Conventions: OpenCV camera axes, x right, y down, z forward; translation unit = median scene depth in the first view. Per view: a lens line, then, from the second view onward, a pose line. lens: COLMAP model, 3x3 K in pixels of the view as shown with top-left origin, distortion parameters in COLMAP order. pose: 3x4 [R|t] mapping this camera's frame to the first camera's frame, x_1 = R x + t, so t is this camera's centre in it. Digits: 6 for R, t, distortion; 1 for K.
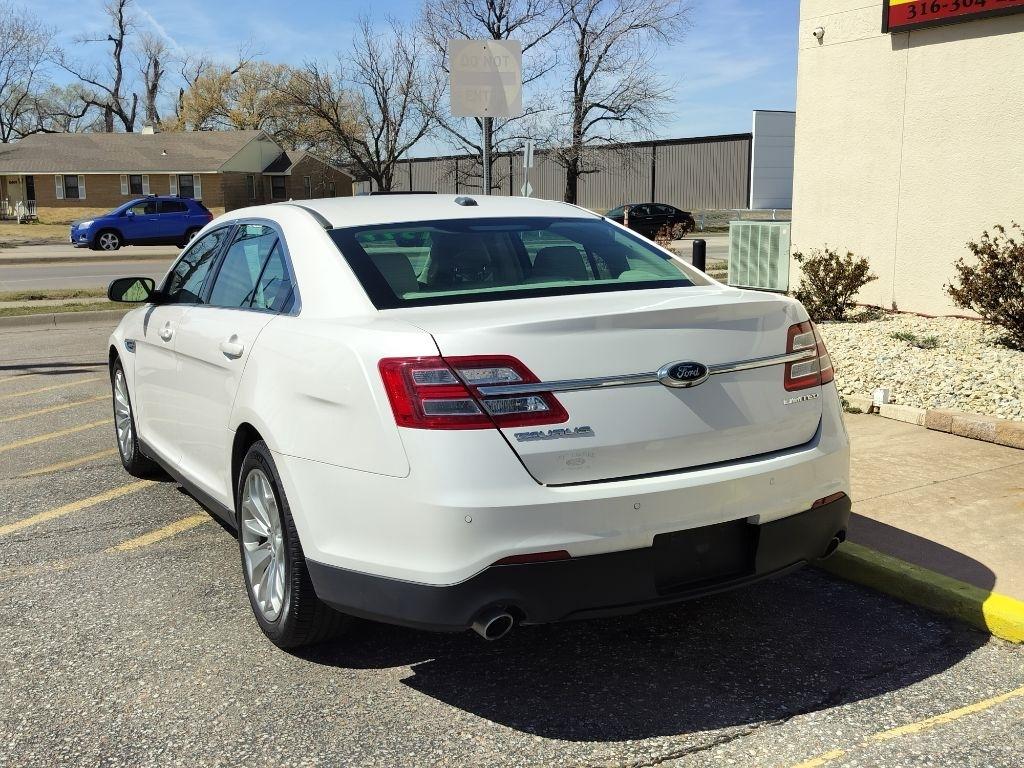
lens RADIAL K [[1057.6, 0, 501.2], [0, 1057.6, 384.5], [0, 0, 1]] dist [0.099399, -0.178323]
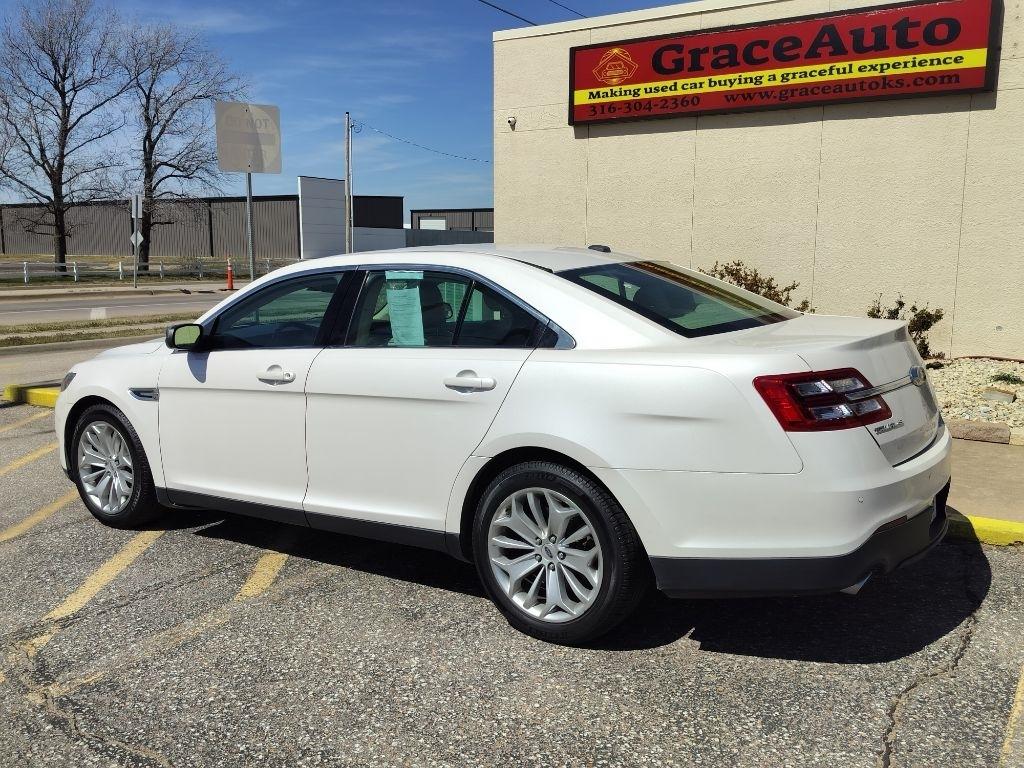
lens RADIAL K [[897.3, 0, 504.7], [0, 897.3, 383.0], [0, 0, 1]] dist [0.070091, -0.105199]
pose [[0.887832, -0.061794, 0.455999, -0.385339], [0.073546, 0.997259, -0.008054, -0.014130], [-0.454251, 0.040687, 0.889944, 0.100009]]
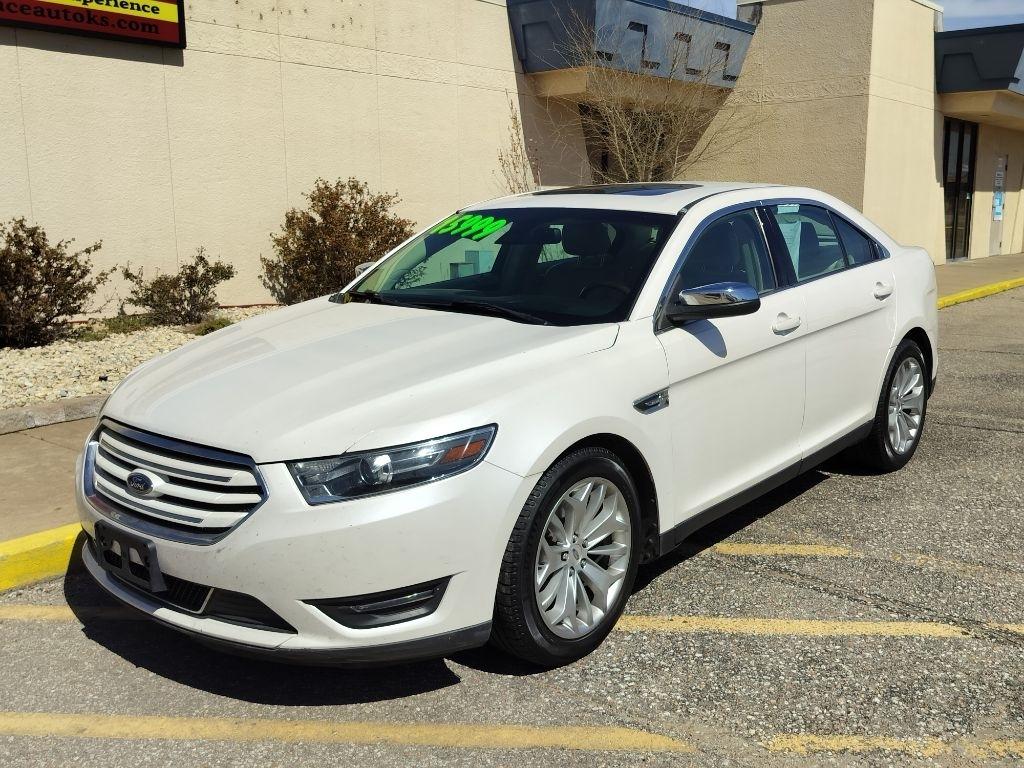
lens RADIAL K [[999.4, 0, 505.6], [0, 999.4, 382.9], [0, 0, 1]] dist [0.084365, -0.145813]
pose [[-0.356621, -0.148225, 0.922416, -0.776611], [0.173639, 0.959615, 0.221335, -0.175111], [-0.917971, 0.239100, -0.316481, 1.133368]]
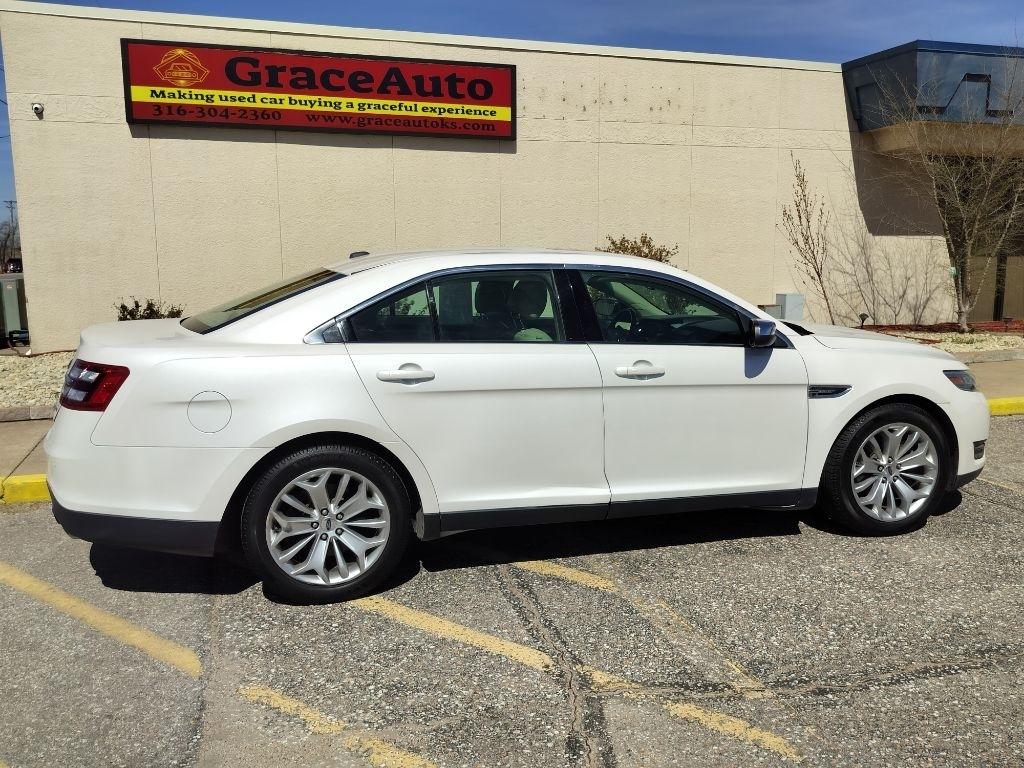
lens RADIAL K [[843.7, 0, 505.8], [0, 843.7, 384.8], [0, 0, 1]] dist [0.066733, -0.107847]
pose [[0.212231, -0.138520, 0.967352, -0.842449], [0.173784, 0.979474, 0.102128, -0.098959], [-0.961643, 0.146435, 0.231947, 0.657597]]
